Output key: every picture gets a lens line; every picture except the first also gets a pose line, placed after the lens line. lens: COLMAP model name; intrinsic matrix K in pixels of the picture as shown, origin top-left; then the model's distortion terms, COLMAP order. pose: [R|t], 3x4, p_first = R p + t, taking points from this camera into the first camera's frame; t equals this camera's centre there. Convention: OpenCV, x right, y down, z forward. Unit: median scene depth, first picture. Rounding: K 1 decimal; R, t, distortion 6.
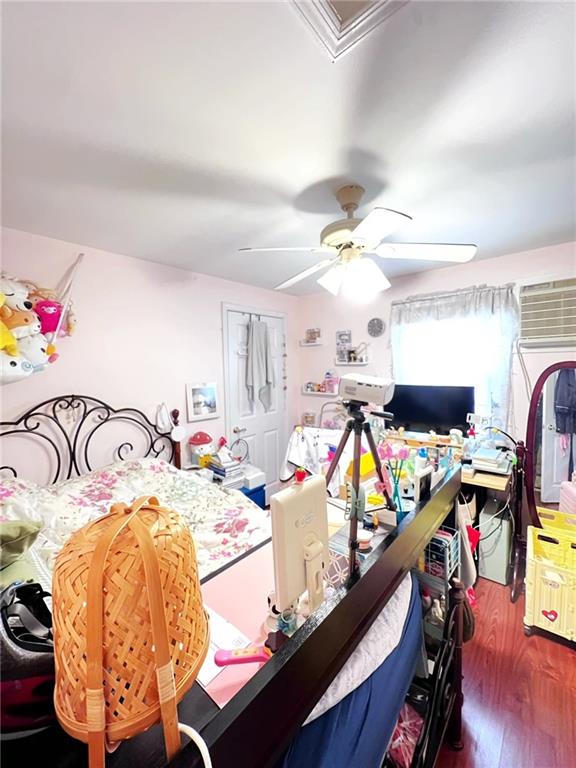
lens RADIAL K [[307.3, 0, 288.8], [0, 307.3, 381.9], [0, 0, 1]] dist [-0.002652, -0.000125]
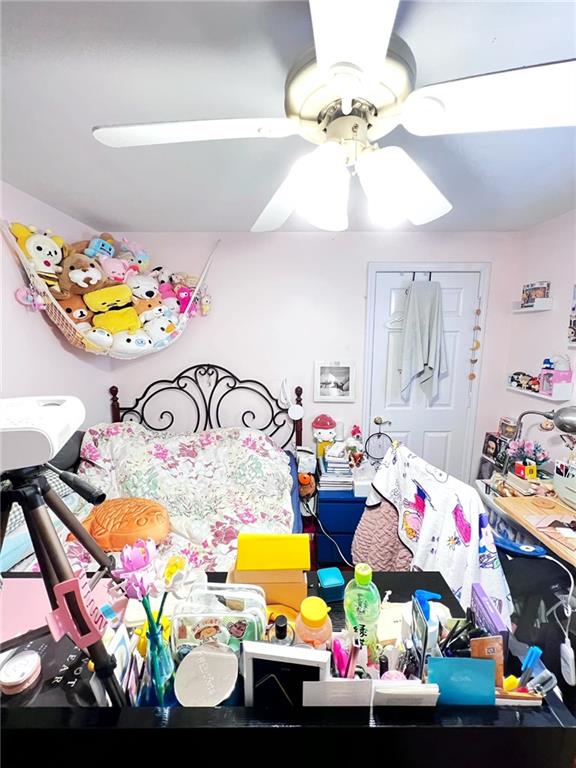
lens RADIAL K [[305.9, 0, 289.8], [0, 305.9, 381.7], [0, 0, 1]] dist [-0.002679, 0.000213]
pose [[0.657657, 0.137788, -0.740609, 0.336921], [-0.054276, 0.989242, 0.135849, -0.057799], [0.751359, -0.049144, 0.658061, 0.363979]]
